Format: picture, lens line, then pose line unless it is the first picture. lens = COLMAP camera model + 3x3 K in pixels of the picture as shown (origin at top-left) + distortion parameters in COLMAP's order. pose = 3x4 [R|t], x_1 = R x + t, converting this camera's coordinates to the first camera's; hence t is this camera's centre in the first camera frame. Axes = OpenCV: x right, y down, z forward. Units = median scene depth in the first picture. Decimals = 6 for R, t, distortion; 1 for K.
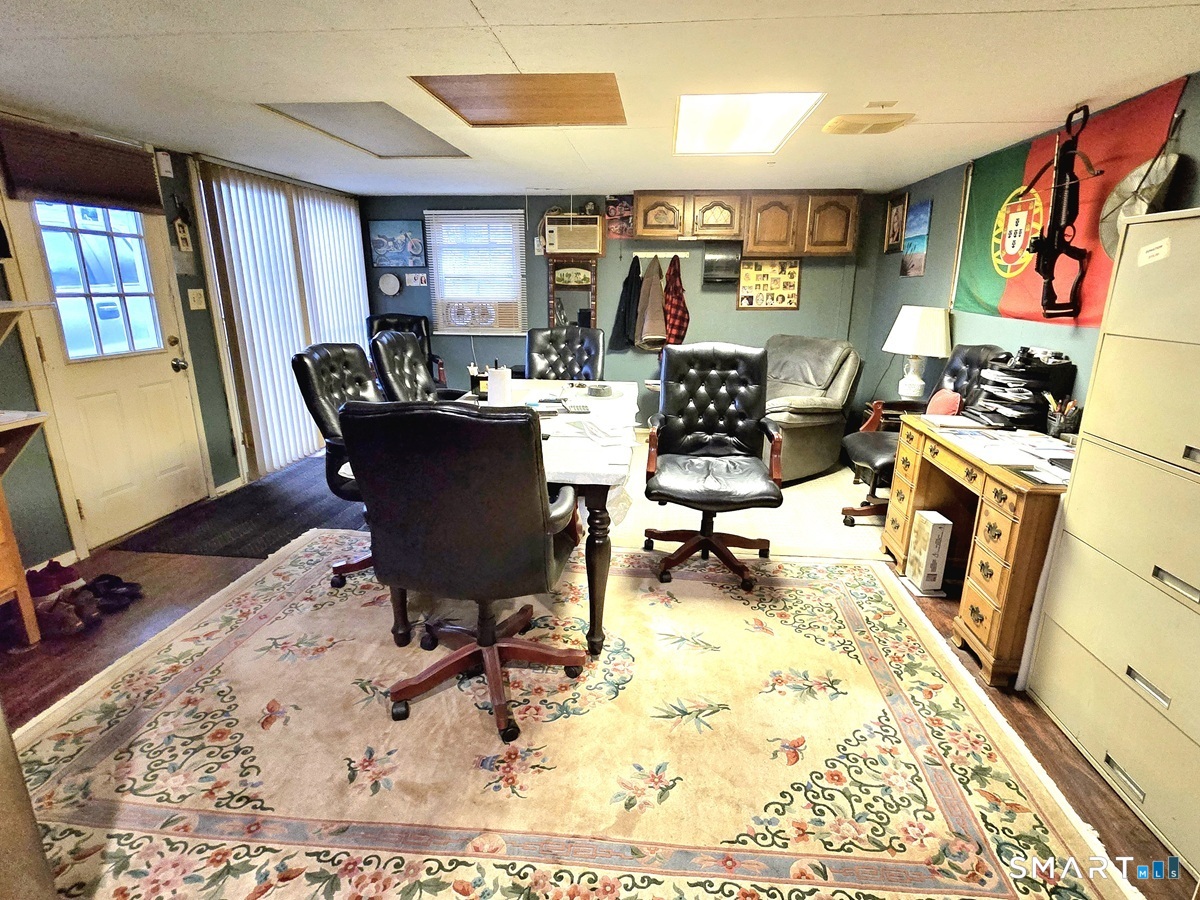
lens RADIAL K [[595.2, 0, 607.7], [0, 595.2, 447.7], [0, 0, 1]] dist [-0.000656, -0.000582]
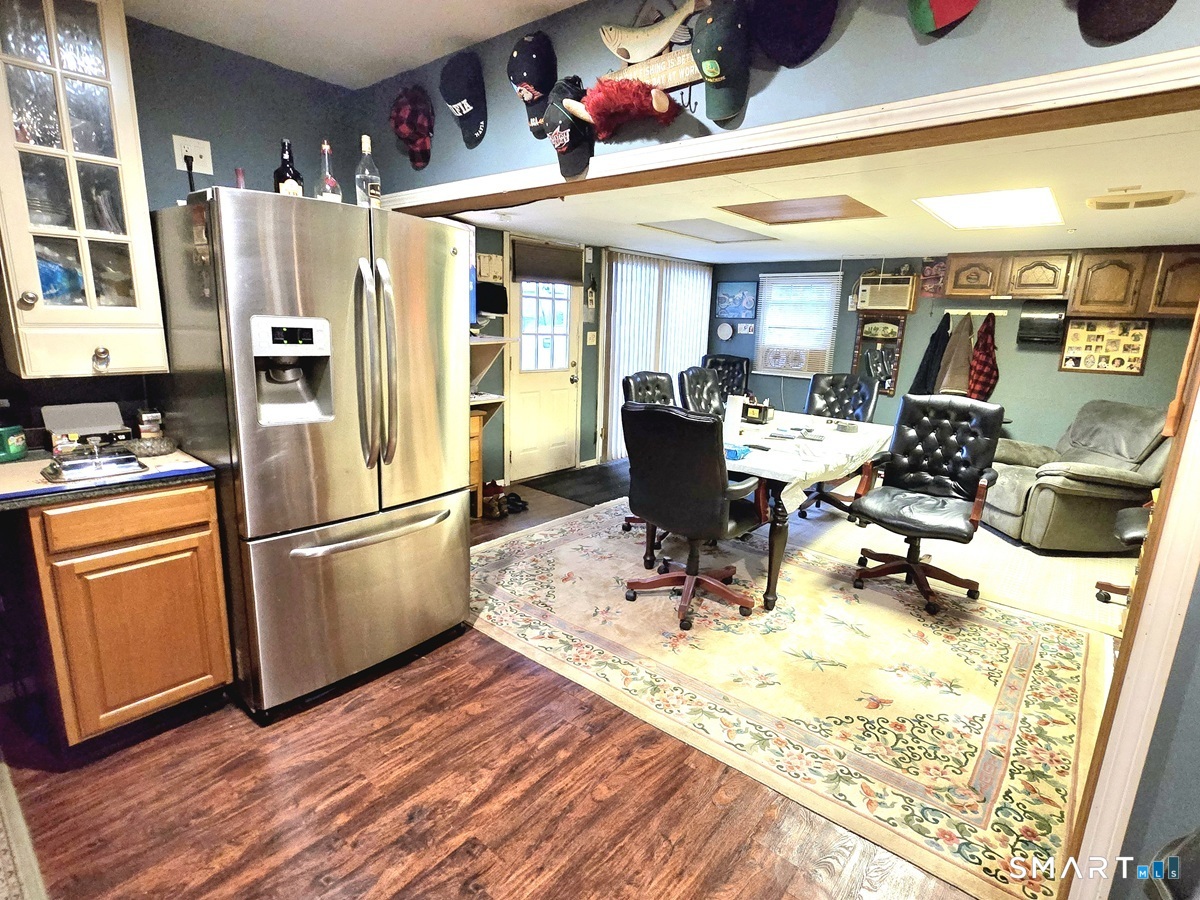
lens RADIAL K [[607.7, 0, 600.4], [0, 607.7, 452.1], [0, 0, 1]] dist [-0.006359, -0.002105]
pose [[0.813412, 0.144567, -0.563436, 0.301490], [-0.180131, 0.983613, -0.007672, 0.055786], [0.553094, 0.107733, 0.826124, -0.298692]]
